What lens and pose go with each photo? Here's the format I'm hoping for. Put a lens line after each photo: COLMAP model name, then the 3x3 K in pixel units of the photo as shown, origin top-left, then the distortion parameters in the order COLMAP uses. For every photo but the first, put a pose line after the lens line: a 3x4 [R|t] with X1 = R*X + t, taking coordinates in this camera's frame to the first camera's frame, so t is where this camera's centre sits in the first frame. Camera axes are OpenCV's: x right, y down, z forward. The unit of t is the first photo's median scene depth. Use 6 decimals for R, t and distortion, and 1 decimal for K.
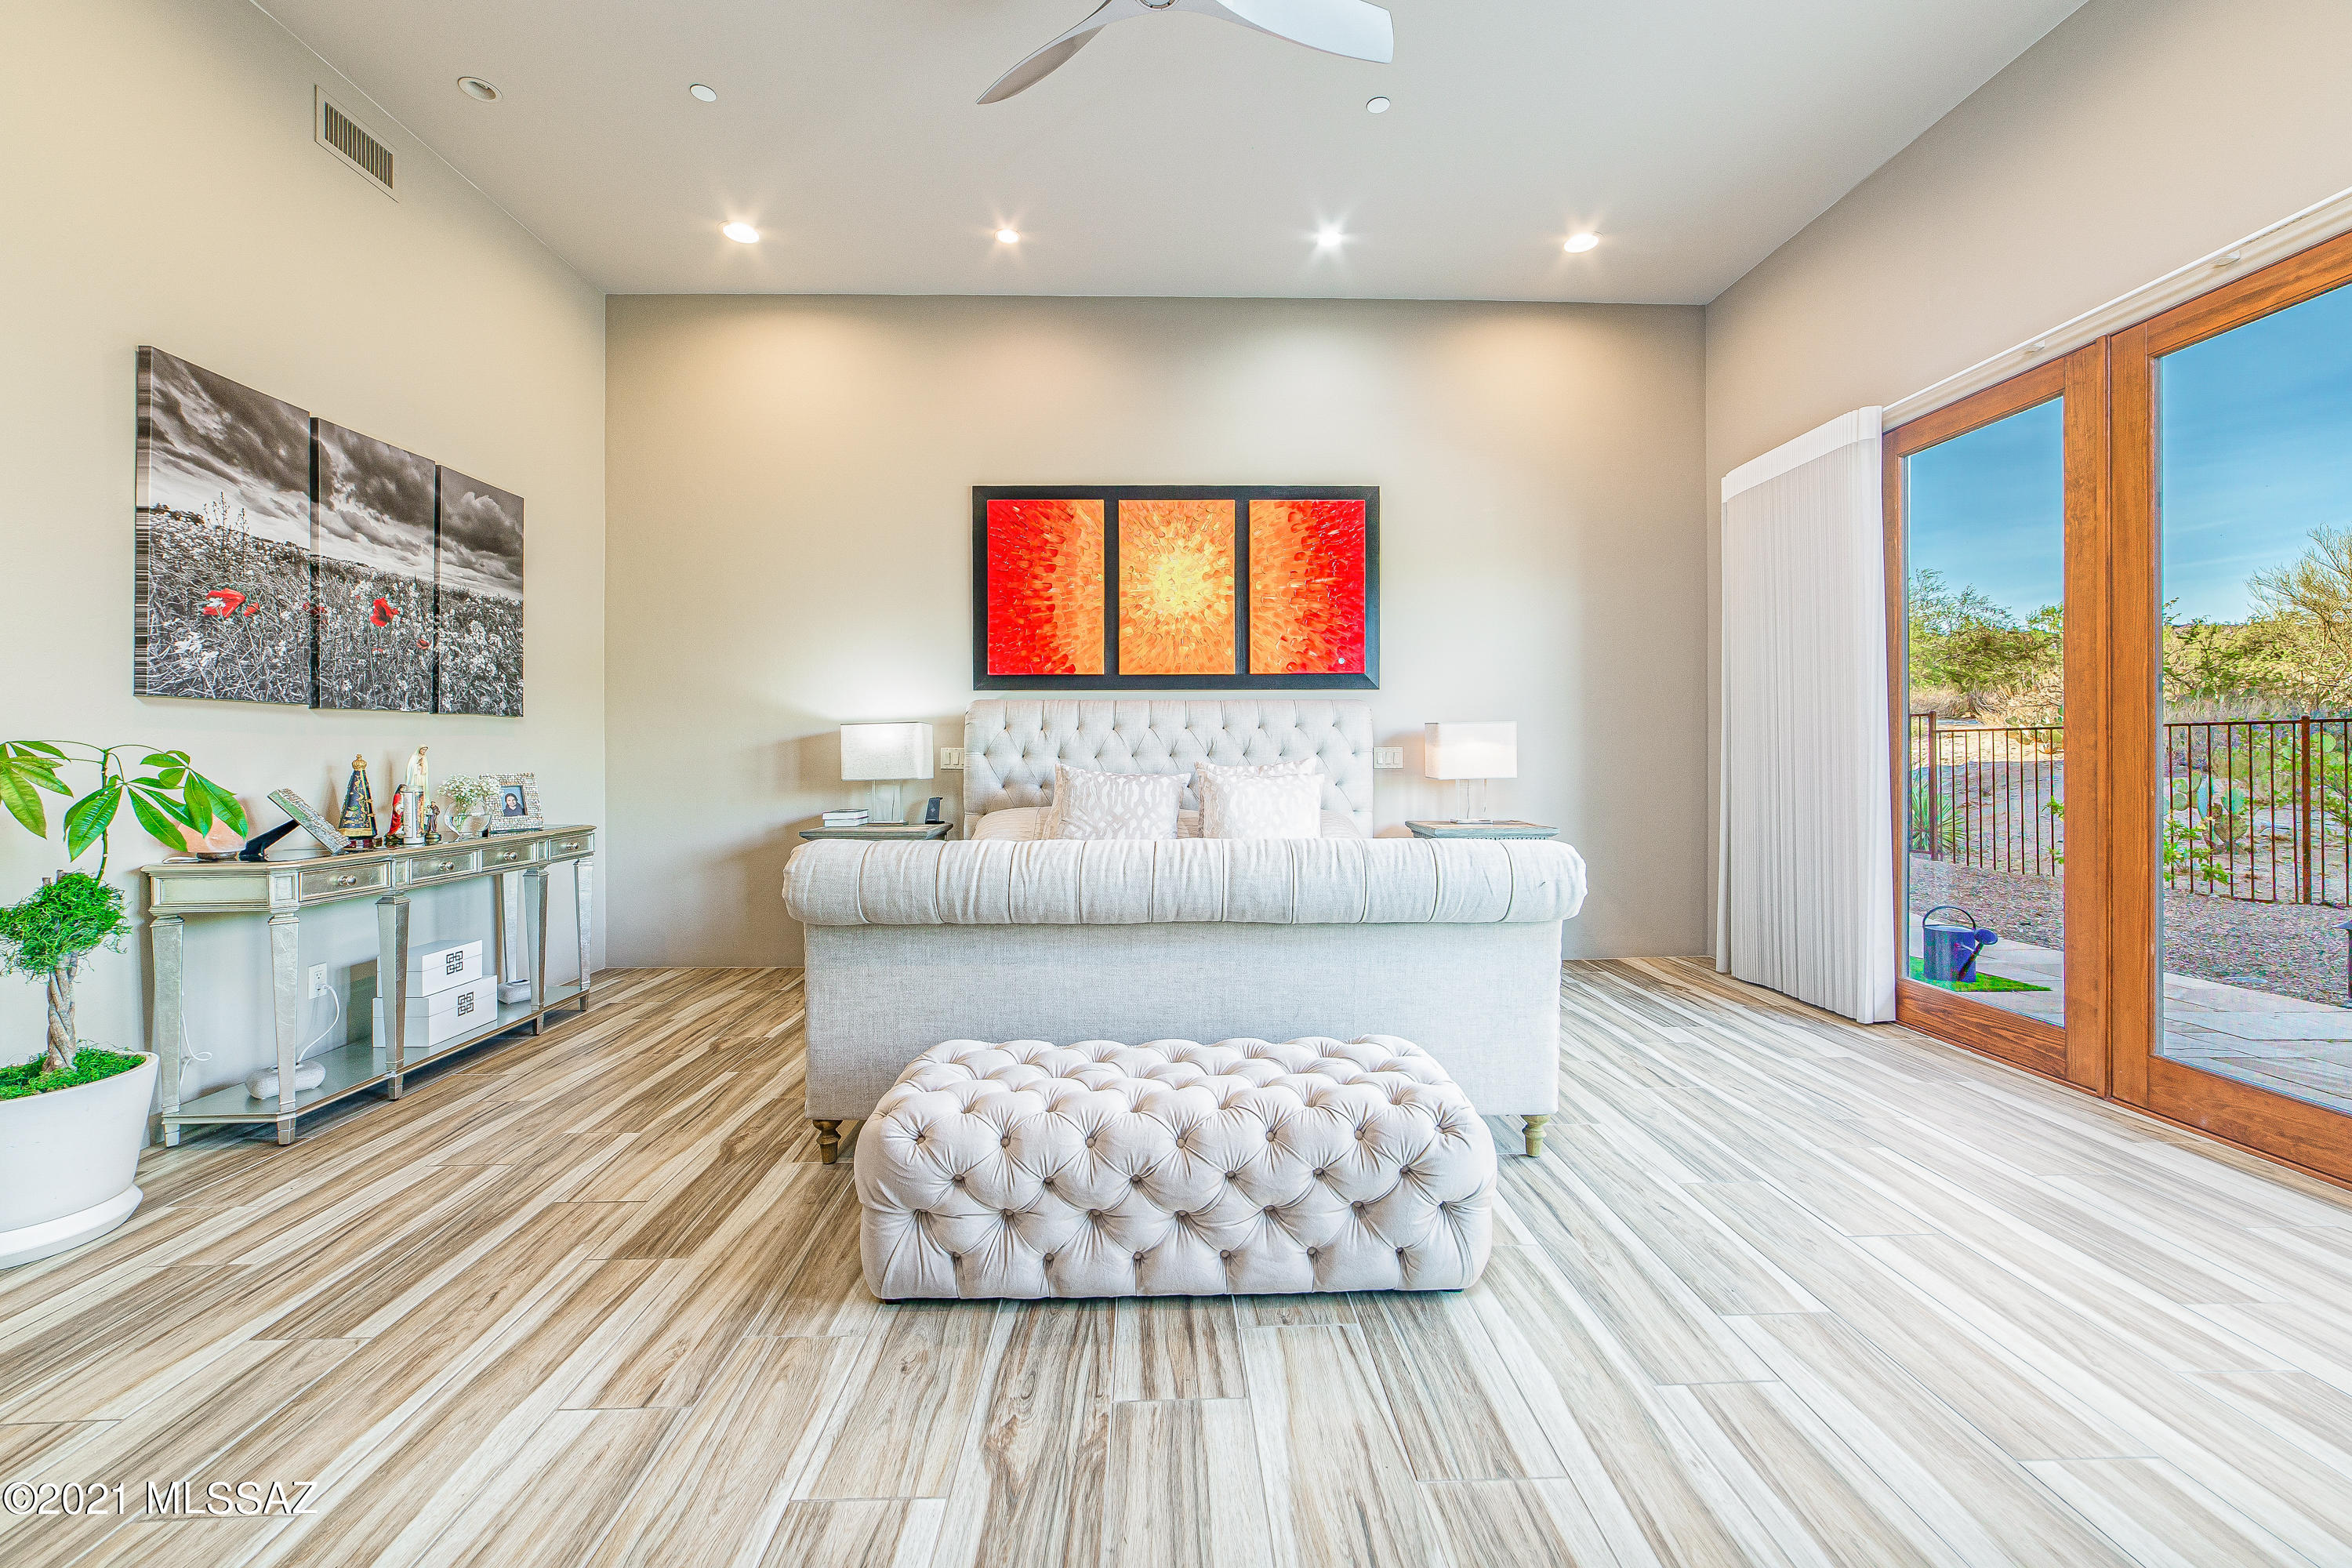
lens RADIAL K [[915.0, 0, 1178.9], [0, 915.0, 771.9], [0, 0, 1]] dist [-0.030084, 0.010700]
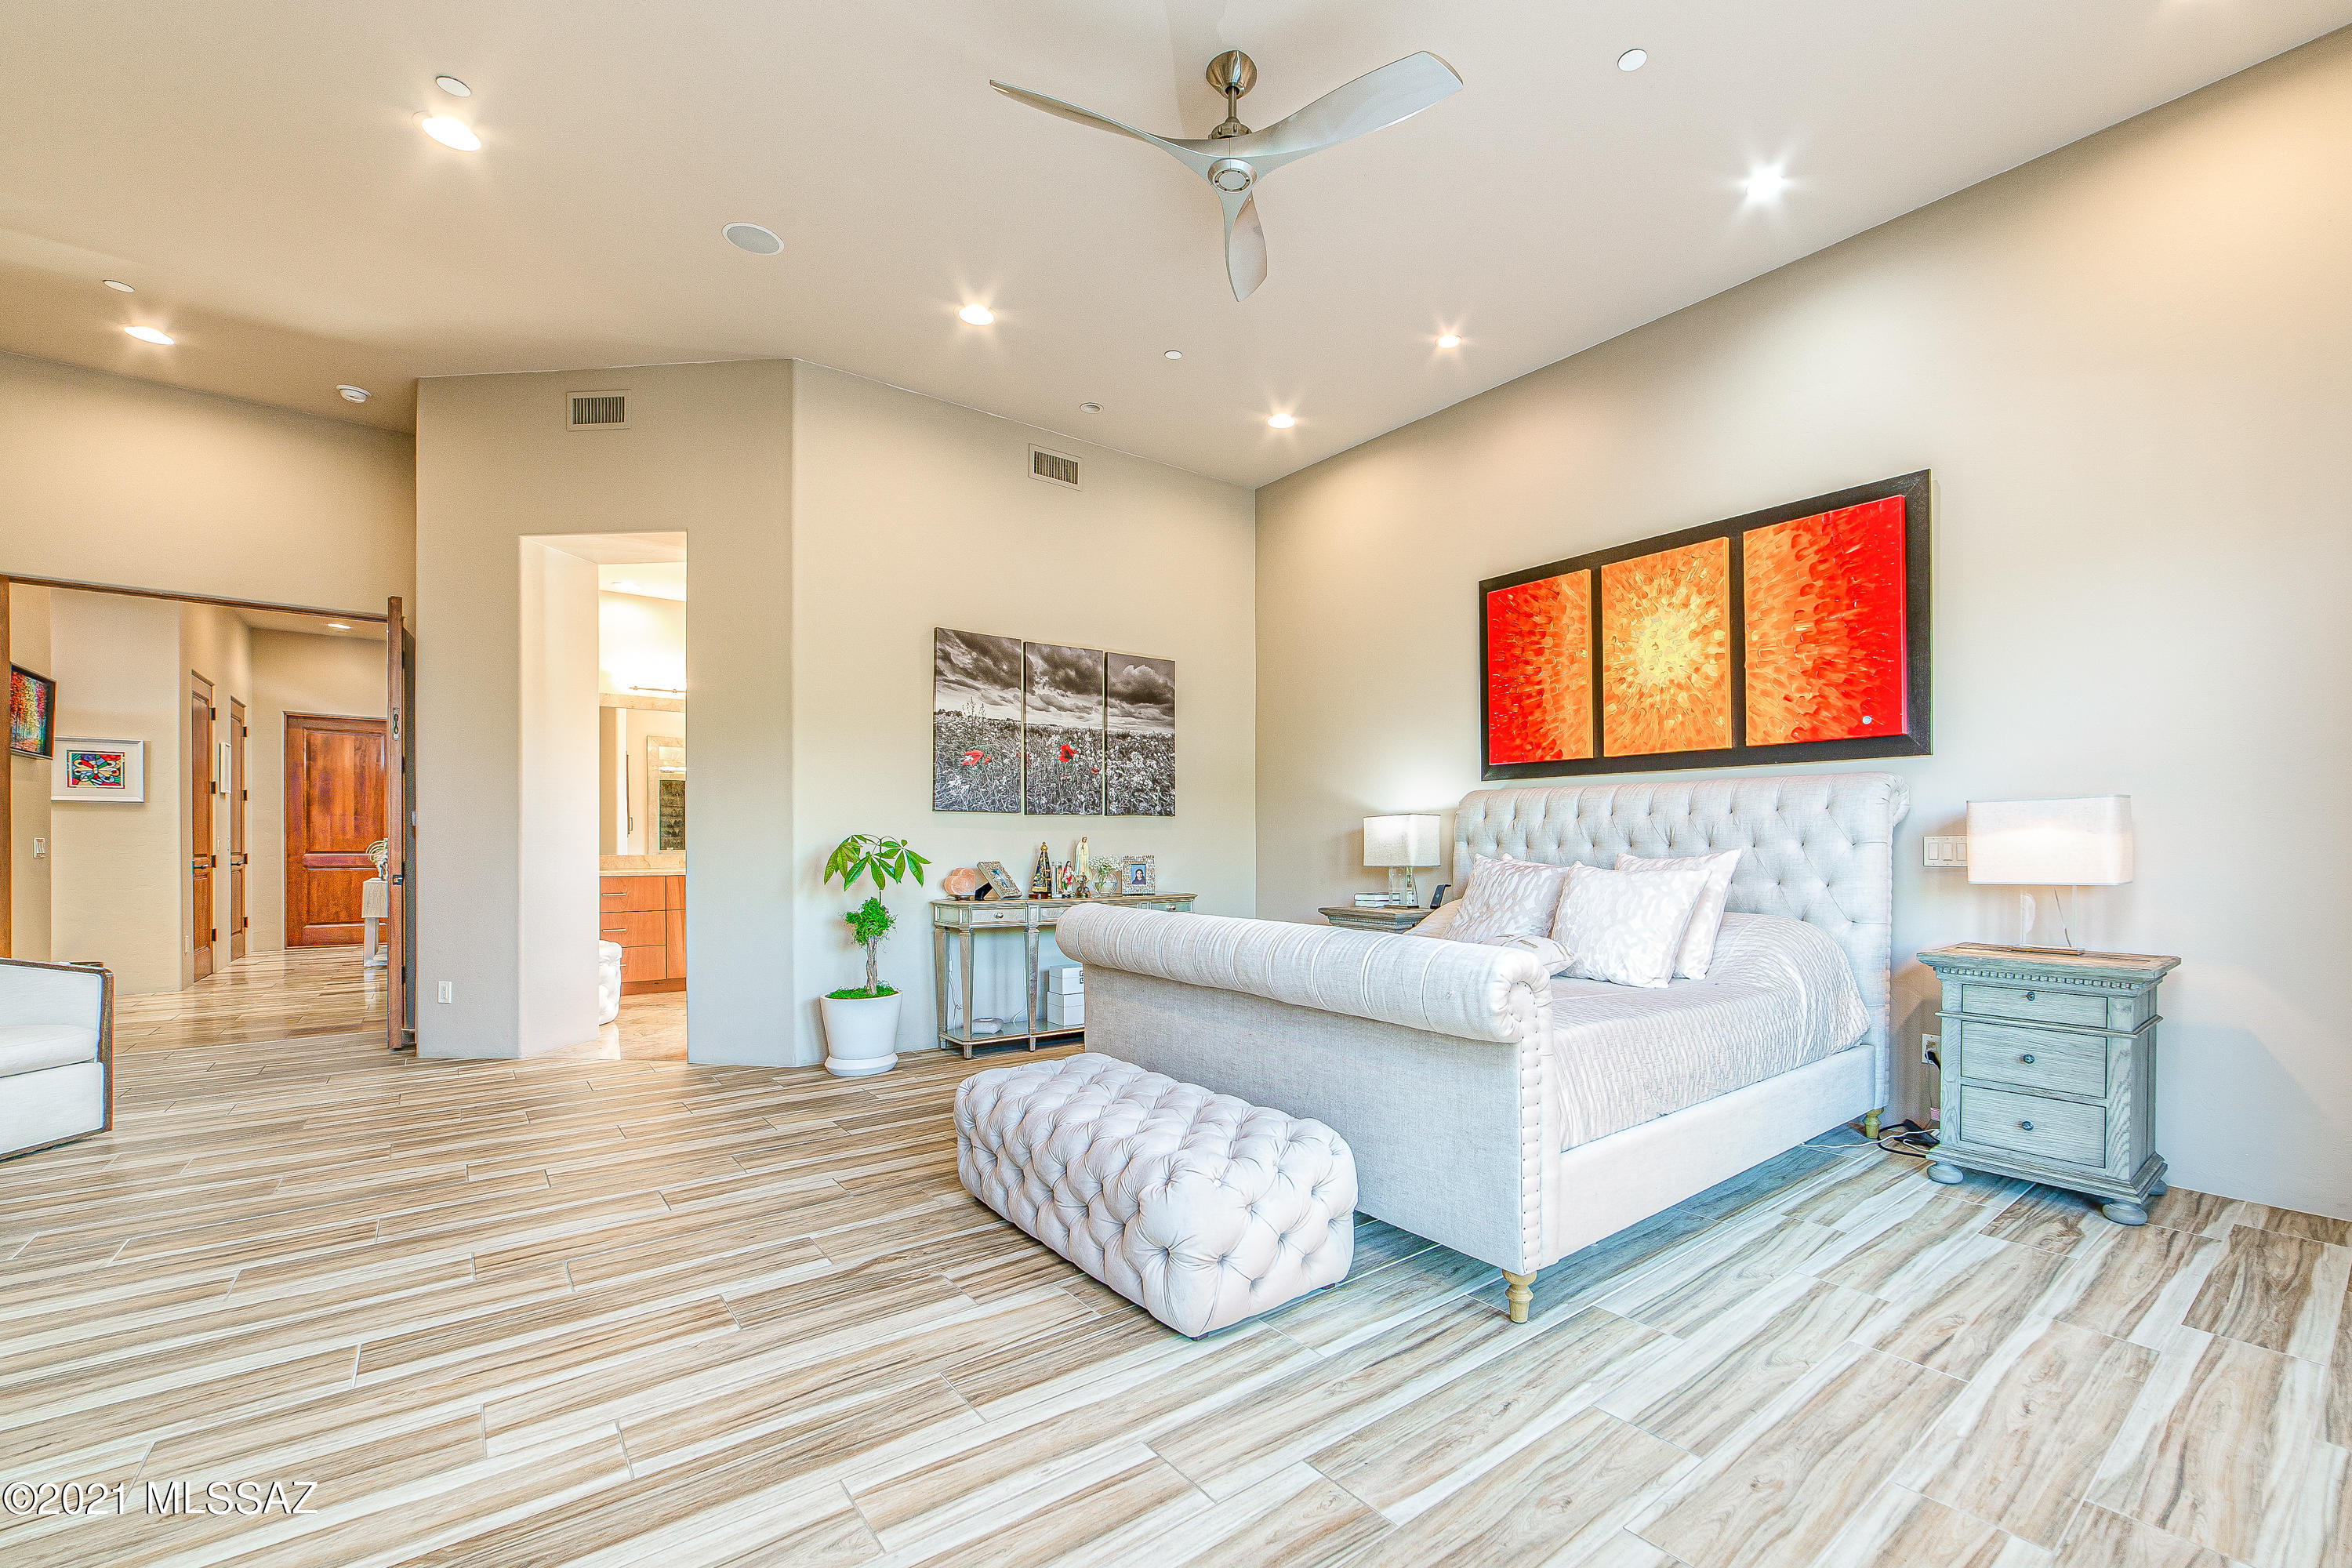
lens RADIAL K [[991.2, 0, 1286.6], [0, 991.2, 871.8], [0, 0, 1]] dist [-0.028917, 0.000038]
pose [[0.630286, 0.025982, -0.775928, 0.674861], [-0.019040, 0.999657, 0.018008, -0.005206], [0.776130, 0.003424, 0.630564, 0.179998]]
